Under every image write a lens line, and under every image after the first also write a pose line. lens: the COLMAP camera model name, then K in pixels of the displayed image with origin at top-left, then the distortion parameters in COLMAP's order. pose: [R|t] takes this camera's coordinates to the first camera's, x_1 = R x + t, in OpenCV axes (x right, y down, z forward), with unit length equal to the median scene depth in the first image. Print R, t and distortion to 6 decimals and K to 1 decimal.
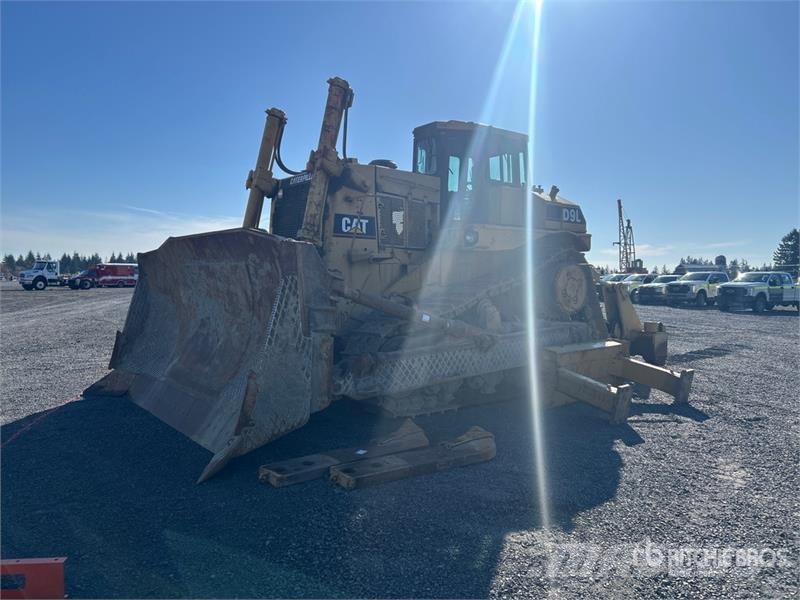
lens RADIAL K [[611.6, 0, 400.1], [0, 611.6, 302.3], [0, 0, 1]] dist [0.096931, -0.000197]
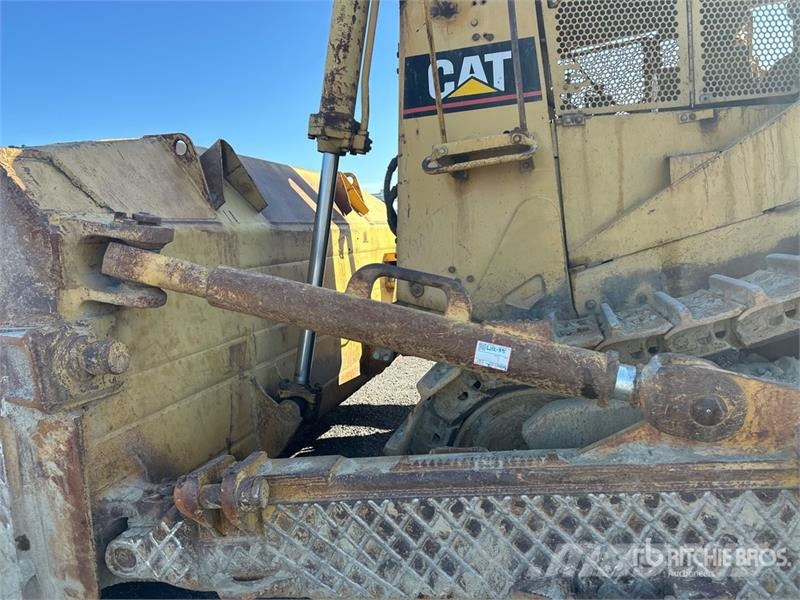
lens RADIAL K [[601.4, 0, 404.6], [0, 601.4, 295.8], [0, 0, 1]] dist [0.052640, -0.057892]
pose [[0.586385, 0.024529, -0.809661, 0.209676], [0.053333, 0.996203, 0.068806, -0.018432], [0.808275, -0.083529, 0.582850, 0.745928]]
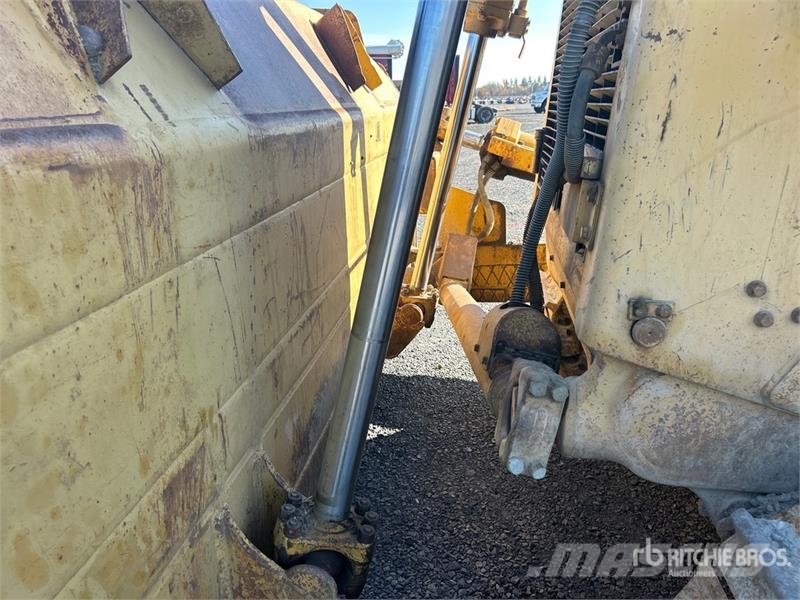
lens RADIAL K [[601.4, 0, 403.0], [0, 601.4, 309.8], [0, 0, 1]] dist [0.052640, -0.057892]
pose [[0.687159, 0.225520, -0.690618, -0.042177], [-0.008360, 0.952992, 0.302879, -0.047261], [0.726459, -0.202352, 0.656743, 0.834221]]
